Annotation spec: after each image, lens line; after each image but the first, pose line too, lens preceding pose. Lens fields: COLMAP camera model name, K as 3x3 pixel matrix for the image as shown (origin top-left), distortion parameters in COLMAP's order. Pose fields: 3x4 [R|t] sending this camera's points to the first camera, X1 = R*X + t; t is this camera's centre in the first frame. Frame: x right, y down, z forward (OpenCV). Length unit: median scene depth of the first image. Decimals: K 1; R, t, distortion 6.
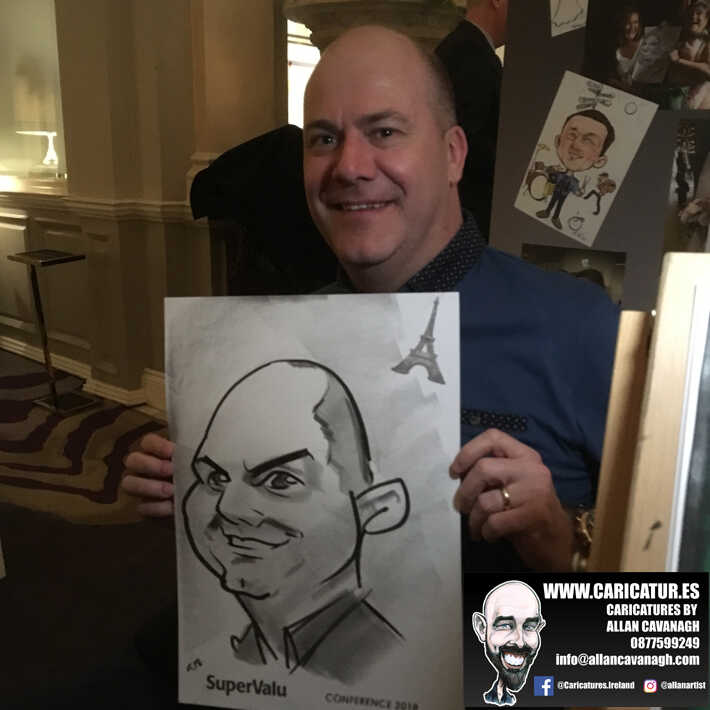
lens RADIAL K [[801.0, 0, 337.4], [0, 801.0, 363.1], [0, 0, 1]] dist [0.027777, 0.000000]
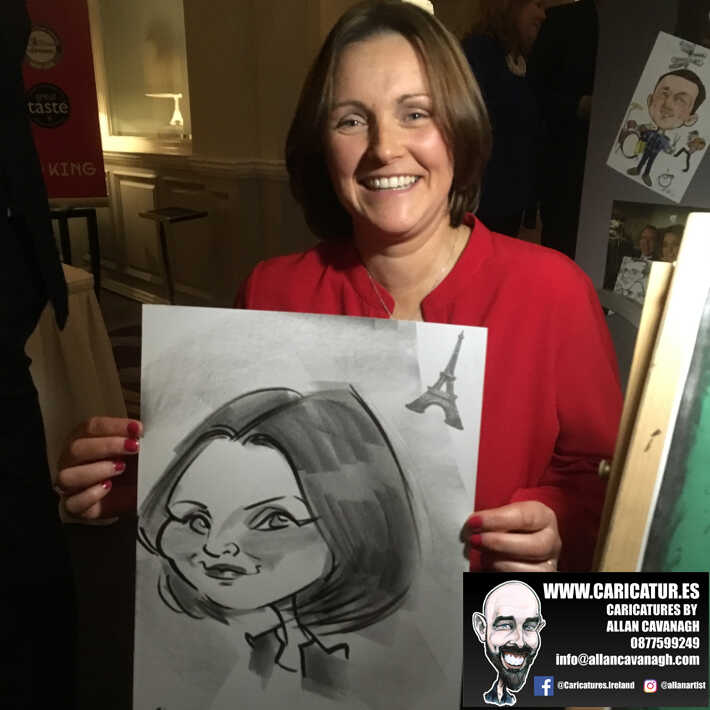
lens RADIAL K [[801.0, 0, 339.4], [0, 801.0, 361.1], [0, 0, 1]] dist [0.027777, 0.000000]
pose [[0.990119, 0.021467, -0.138574, 0.028185], [-0.014244, 0.998498, 0.052909, 0.010663], [0.139502, -0.050413, 0.988938, -0.102503]]
